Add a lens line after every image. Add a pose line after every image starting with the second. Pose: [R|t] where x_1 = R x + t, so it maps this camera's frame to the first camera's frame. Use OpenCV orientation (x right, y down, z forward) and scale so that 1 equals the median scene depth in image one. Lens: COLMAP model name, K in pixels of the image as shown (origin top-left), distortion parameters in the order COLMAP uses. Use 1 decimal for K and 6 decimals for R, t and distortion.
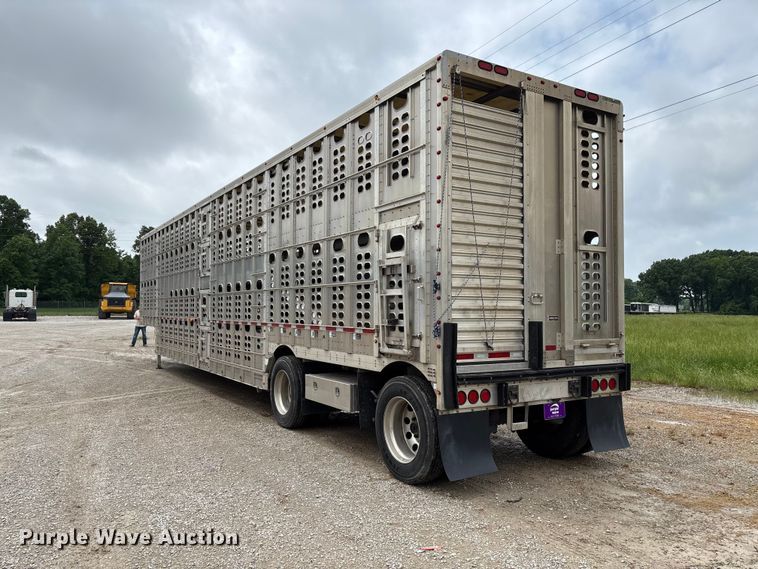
lens RADIAL K [[559.7, 0, 359.0], [0, 559.7, 288.1], [0, 0, 1]] dist [0.003574, -0.007073]
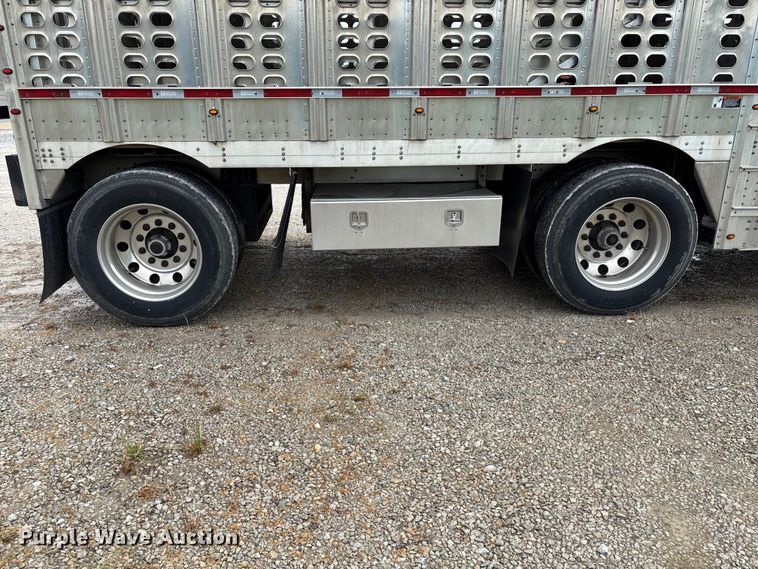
lens RADIAL K [[573.5, 0, 371.9], [0, 573.5, 284.3], [0, 0, 1]] dist [0.051892, -0.059893]
pose [[-0.435605, 0.276526, -0.856611, 0.935080], [0.035989, 0.956233, 0.290385, 0.115922], [0.899418, 0.095665, -0.426491, 1.734175]]
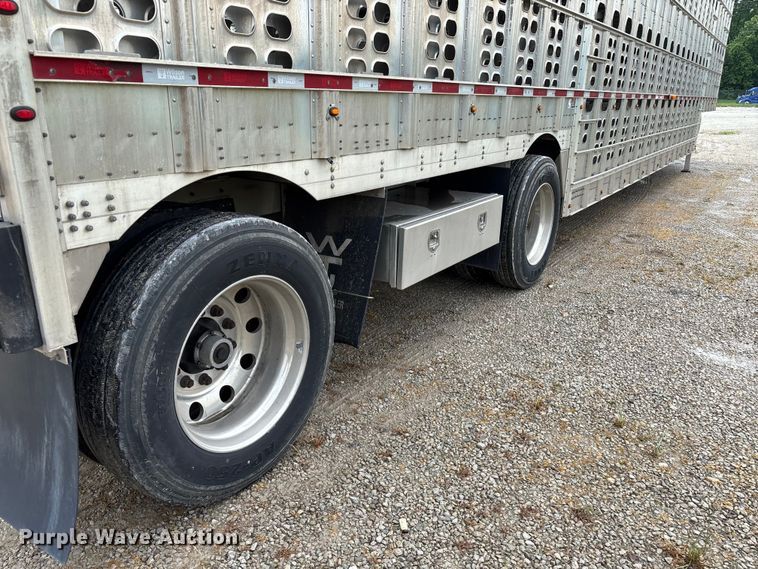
lens RADIAL K [[573.5, 0, 371.9], [0, 573.5, 284.3], [0, 0, 1]] dist [0.051892, -0.059893]
pose [[0.439707, 0.271194, -0.856219, 0.810328], [0.026747, 0.948947, 0.314300, 0.101935], [0.897743, -0.161101, 0.410005, 1.153639]]
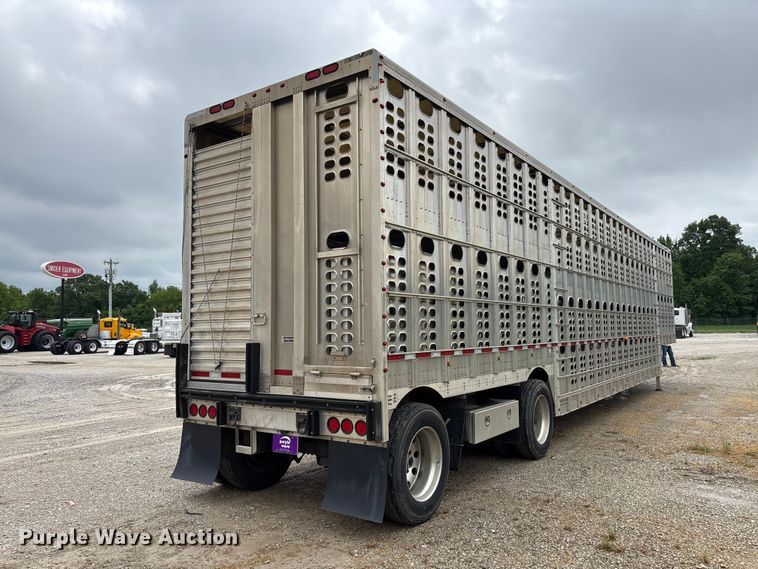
lens RADIAL K [[573.5, 0, 371.9], [0, 573.5, 284.3], [0, 0, 1]] dist [0.051892, -0.059893]
pose [[0.425357, -0.084465, -0.901076, 1.294282], [0.048887, 0.996326, -0.070316, 0.038419], [0.903704, -0.014142, 0.427923, 0.758774]]
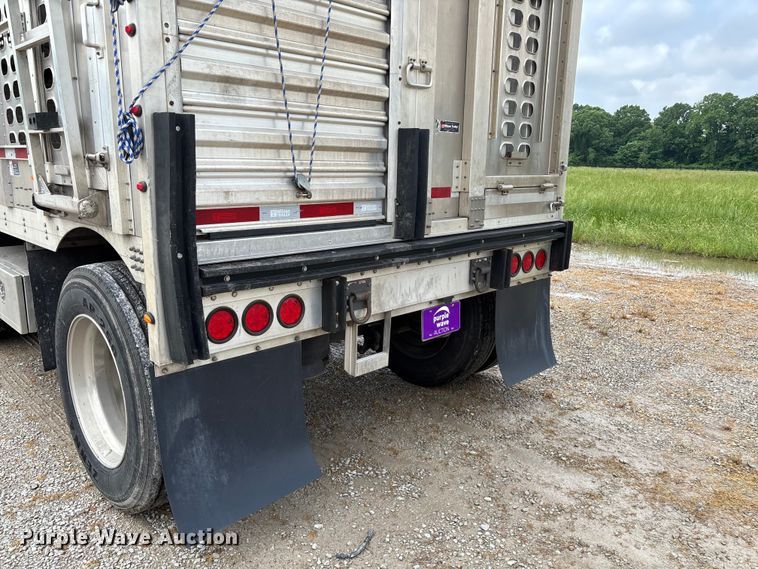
lens RADIAL K [[573.5, 0, 371.9], [0, 573.5, 284.3], [0, 0, 1]] dist [0.051892, -0.059893]
pose [[0.966306, -0.043505, 0.253692, 0.167550], [-0.021582, 0.968446, 0.248286, 0.065592], [-0.256488, -0.245395, 0.934877, 0.566990]]
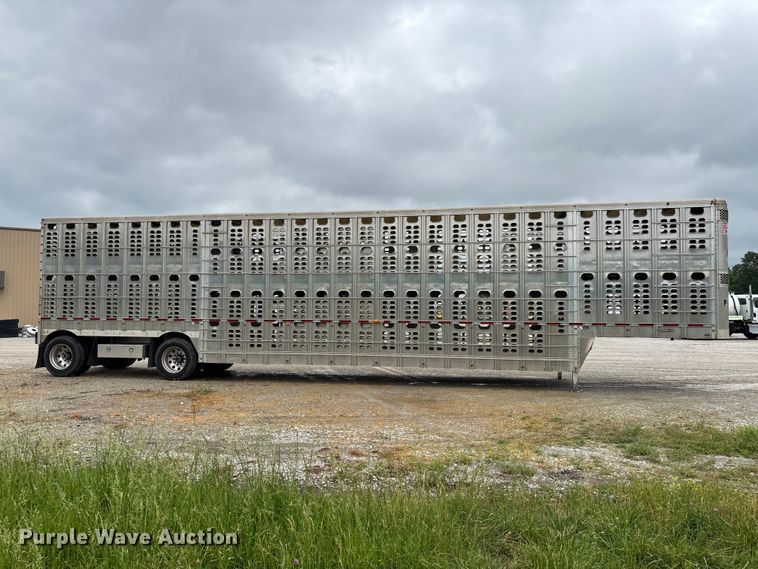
lens RADIAL K [[573.5, 0, 371.9], [0, 573.5, 284.3], [0, 0, 1]] dist [0.051892, -0.059893]
pose [[-0.645438, -0.050405, -0.762148, 1.579040], [0.015363, 0.996762, -0.078932, 0.165322], [0.763658, -0.062654, -0.642573, 3.997260]]
